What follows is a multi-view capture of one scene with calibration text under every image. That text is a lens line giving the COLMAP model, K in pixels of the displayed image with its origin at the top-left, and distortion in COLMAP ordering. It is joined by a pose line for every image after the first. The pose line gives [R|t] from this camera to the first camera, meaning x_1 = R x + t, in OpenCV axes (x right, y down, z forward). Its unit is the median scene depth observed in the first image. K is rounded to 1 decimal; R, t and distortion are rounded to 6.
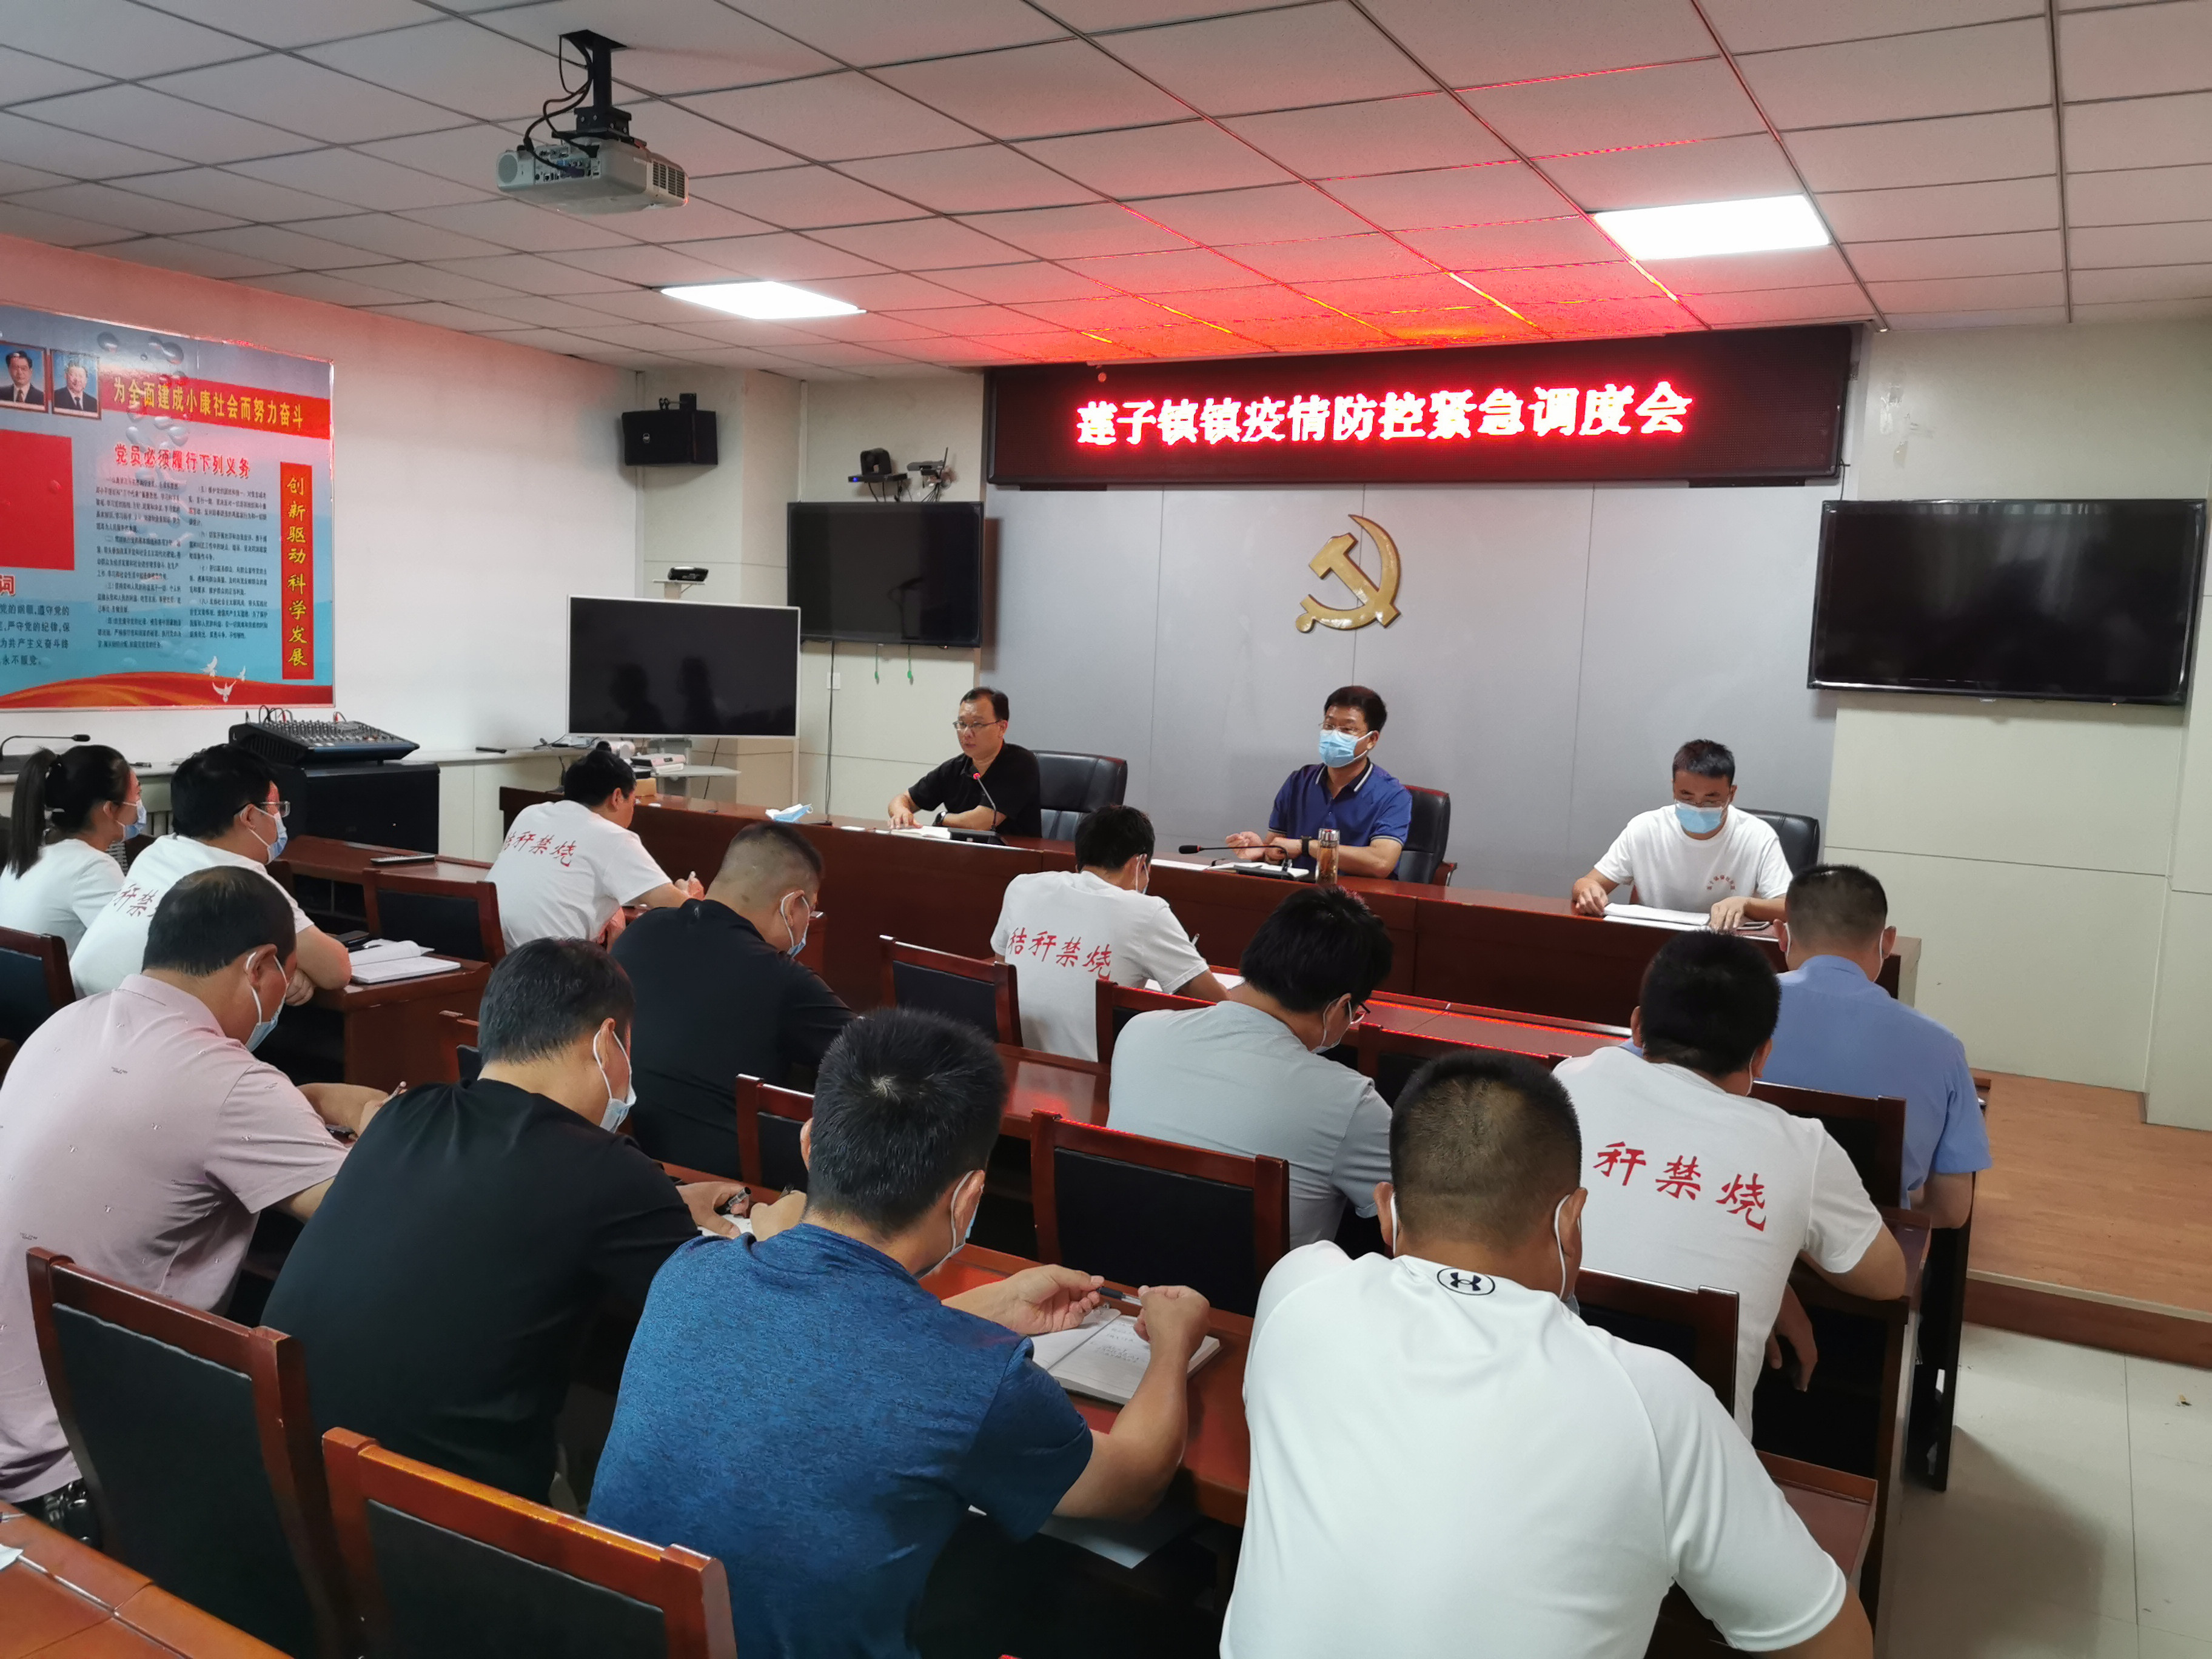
lens RADIAL K [[1711.5, 0, 1117.0], [0, 1711.5, 822.7], [0, 0, 1]] dist [0.042696, -0.075797]
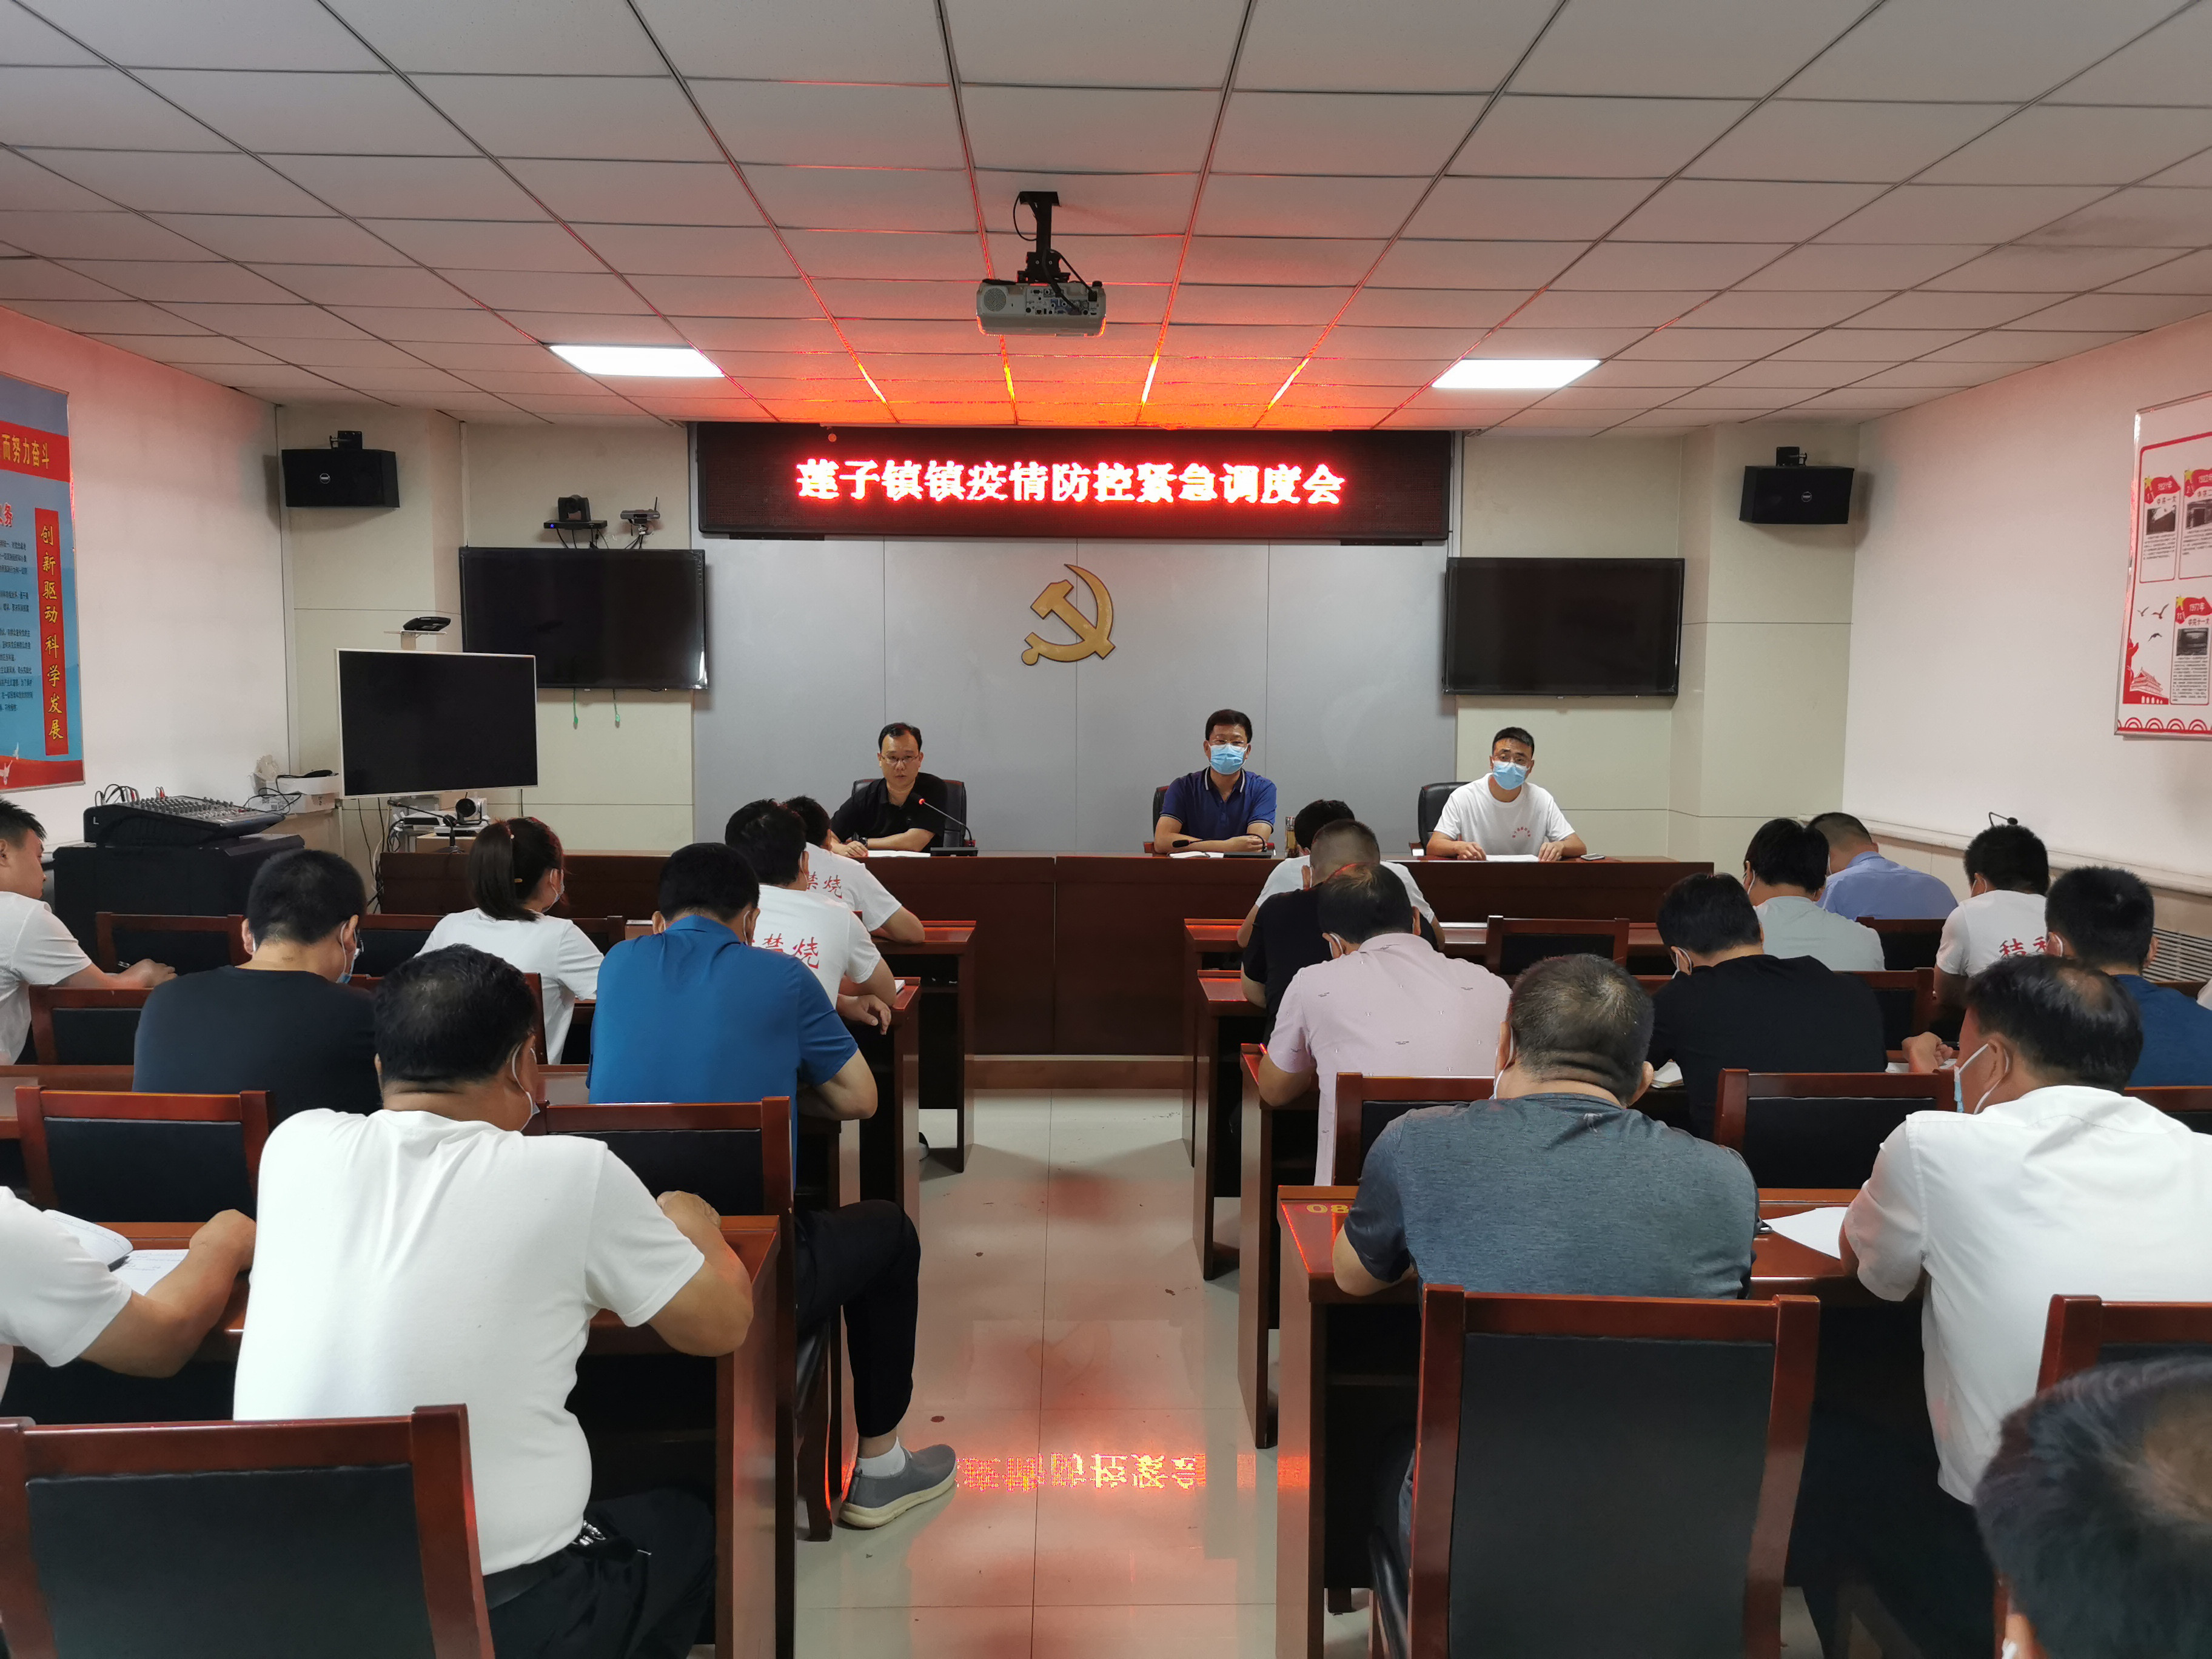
lens RADIAL K [[1723.0, 0, 1111.9], [0, 1723.0, 834.8], [0, 0, 1]] dist [0.046772, -0.073743]
pose [[0.854812, -0.082660, 0.512312, -0.478847], [0.086072, 0.996142, 0.017110, -0.011881], [-0.511750, 0.029470, 0.858629, -0.031935]]
